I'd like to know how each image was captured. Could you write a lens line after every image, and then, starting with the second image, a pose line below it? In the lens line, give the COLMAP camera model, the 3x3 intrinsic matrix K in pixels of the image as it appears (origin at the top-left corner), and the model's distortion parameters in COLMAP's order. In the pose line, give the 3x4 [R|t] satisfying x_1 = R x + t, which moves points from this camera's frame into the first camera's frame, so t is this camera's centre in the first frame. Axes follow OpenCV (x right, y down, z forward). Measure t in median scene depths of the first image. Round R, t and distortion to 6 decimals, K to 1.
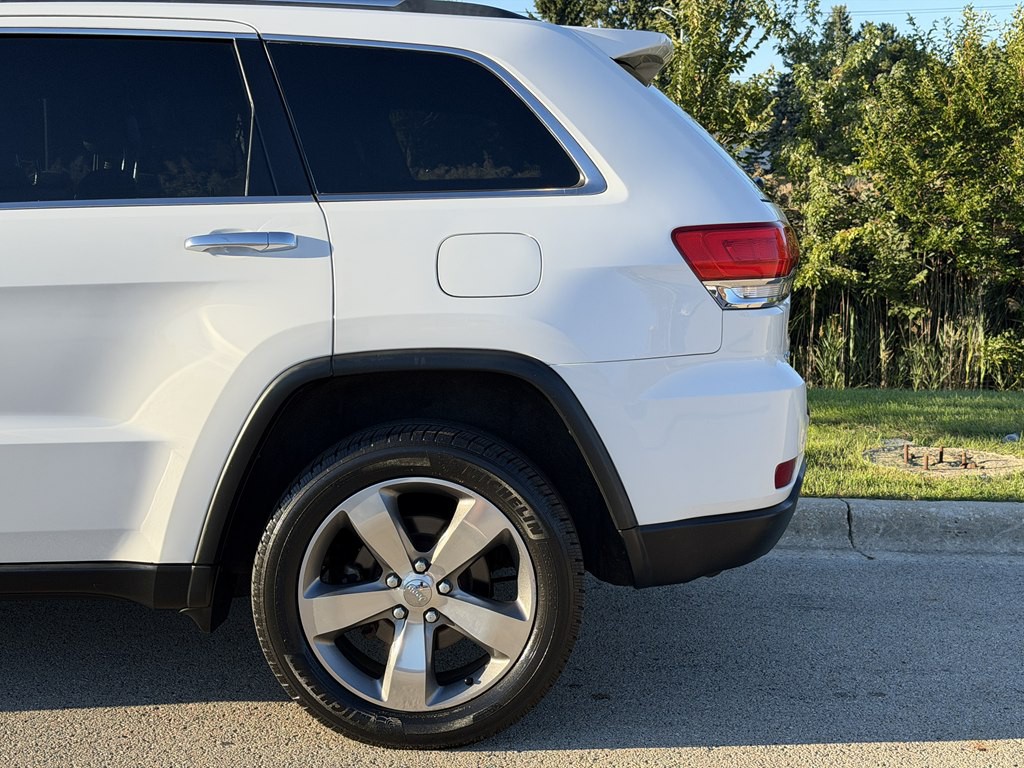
lens RADIAL K [[1490.5, 0, 512.0], [0, 1490.5, 384.0], [0, 0, 1]] dist [0.127606, -0.015951]
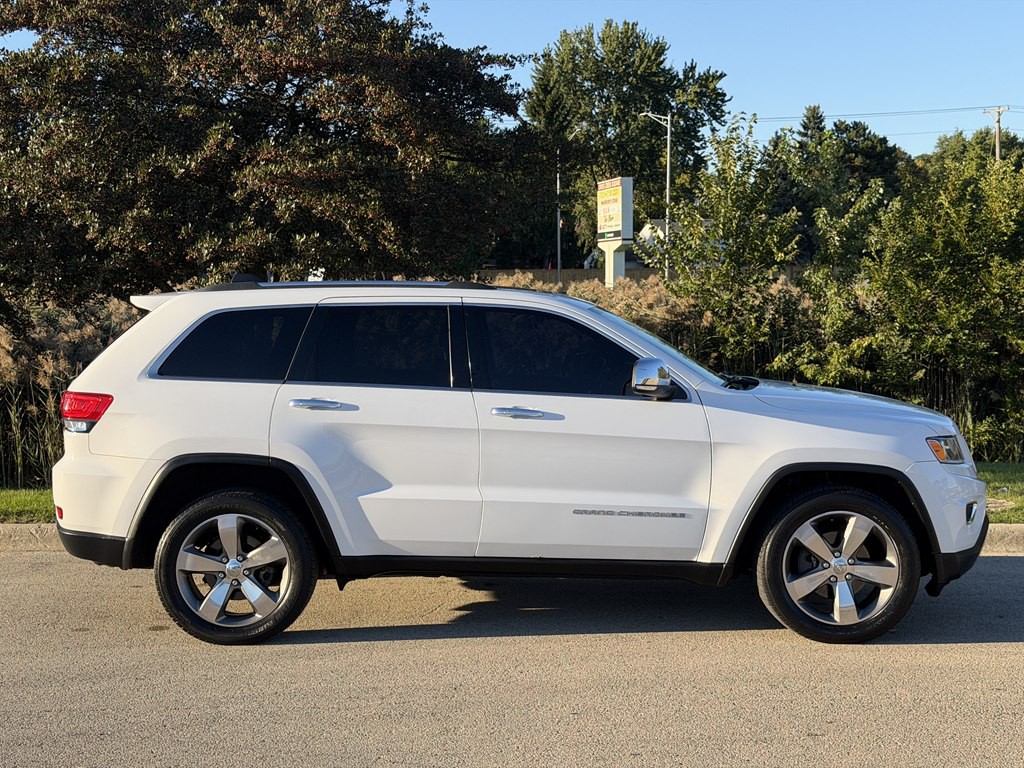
lens RADIAL K [[1444.1, 0, 512.0], [0, 1444.1, 384.0], [0, 0, 1]] dist [0.142954, -0.163954]
pose [[0.999879, -0.014821, 0.004748, -0.073088], [0.015076, 0.998135, -0.059161, 0.003161], [-0.003863, 0.059225, 0.998237, -0.206994]]
